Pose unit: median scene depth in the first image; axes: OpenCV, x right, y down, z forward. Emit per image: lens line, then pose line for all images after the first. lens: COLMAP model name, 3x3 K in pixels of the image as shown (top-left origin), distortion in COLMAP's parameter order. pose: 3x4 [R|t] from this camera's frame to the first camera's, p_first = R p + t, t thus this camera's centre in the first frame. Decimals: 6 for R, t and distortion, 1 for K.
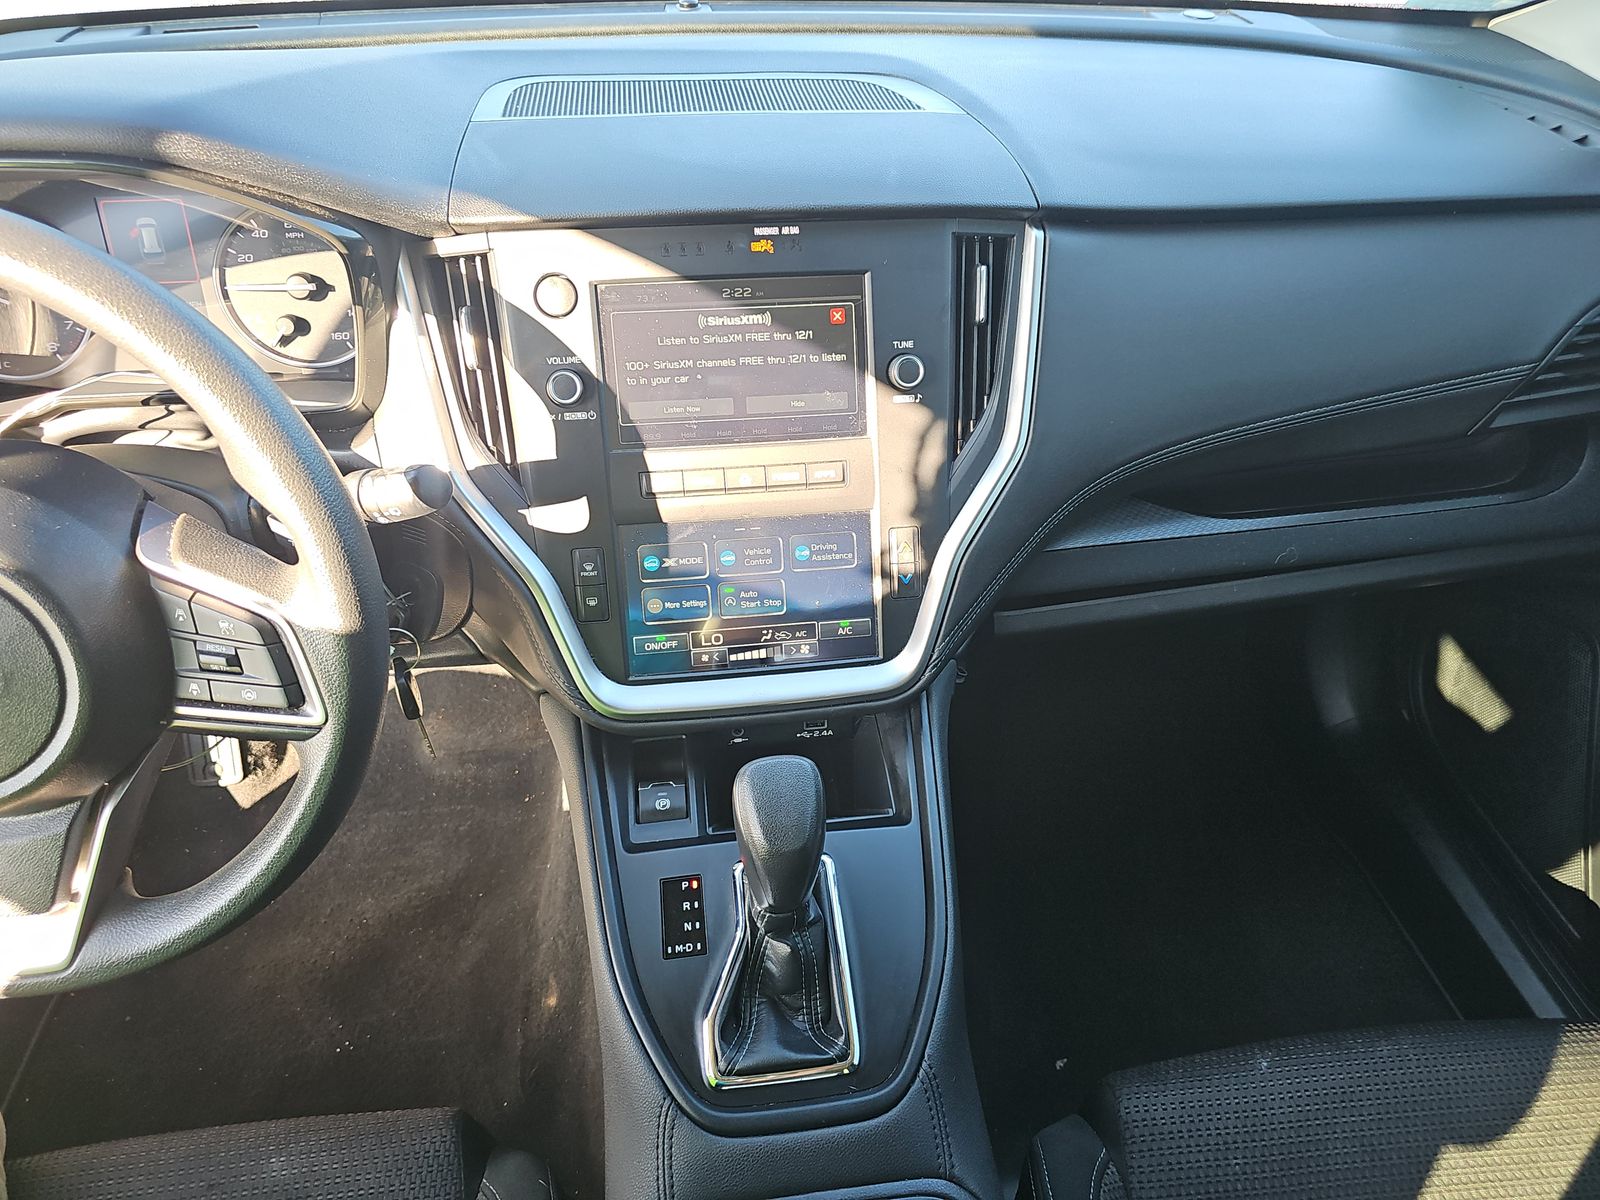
lens RADIAL K [[1047.0, 0, 800.4], [0, 1047.0, 593.6], [0, 0, 1]] dist [0.029351, -0.009674]
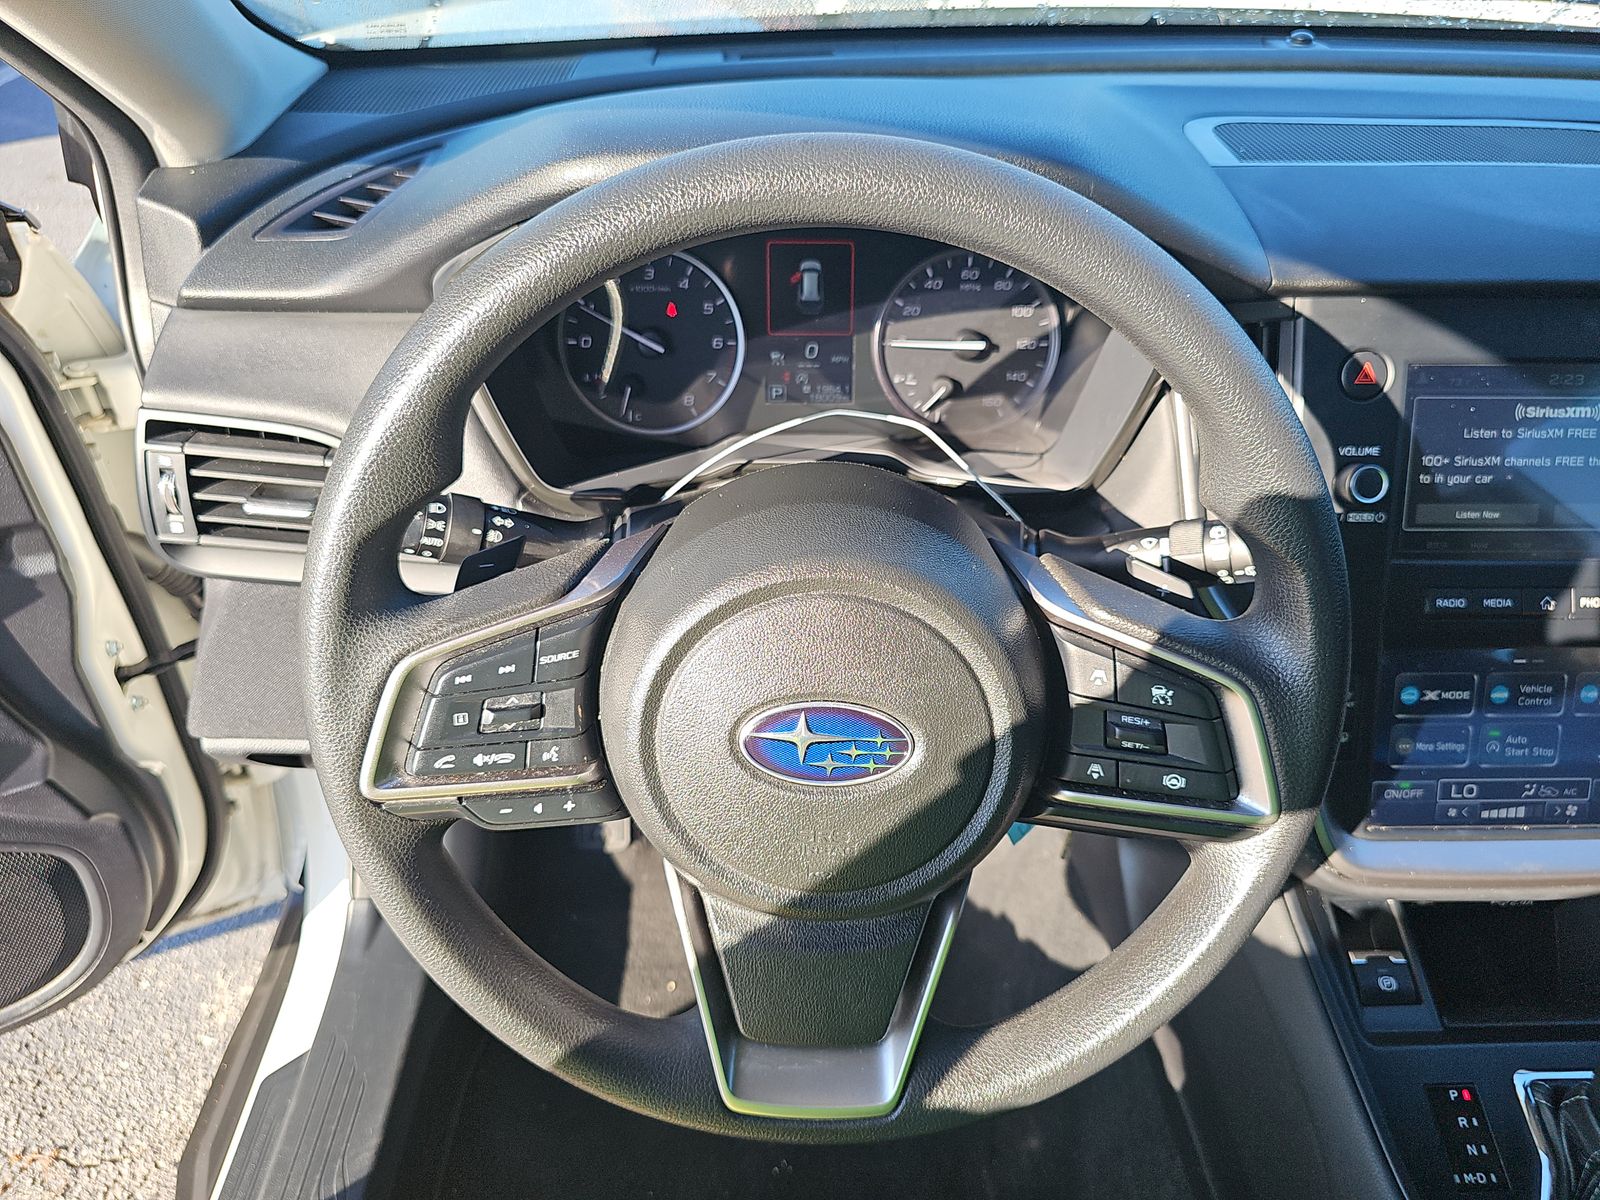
lens RADIAL K [[1047.0, 0, 803.5], [0, 1047.0, 598.5], [0, 0, 1]] dist [0.029351, -0.009674]
pose [[0.994343, 0.068916, -0.080826, -0.544859], [-0.070765, 0.997288, -0.020234, -0.053604], [0.079213, 0.025839, 0.996523, 0.123901]]
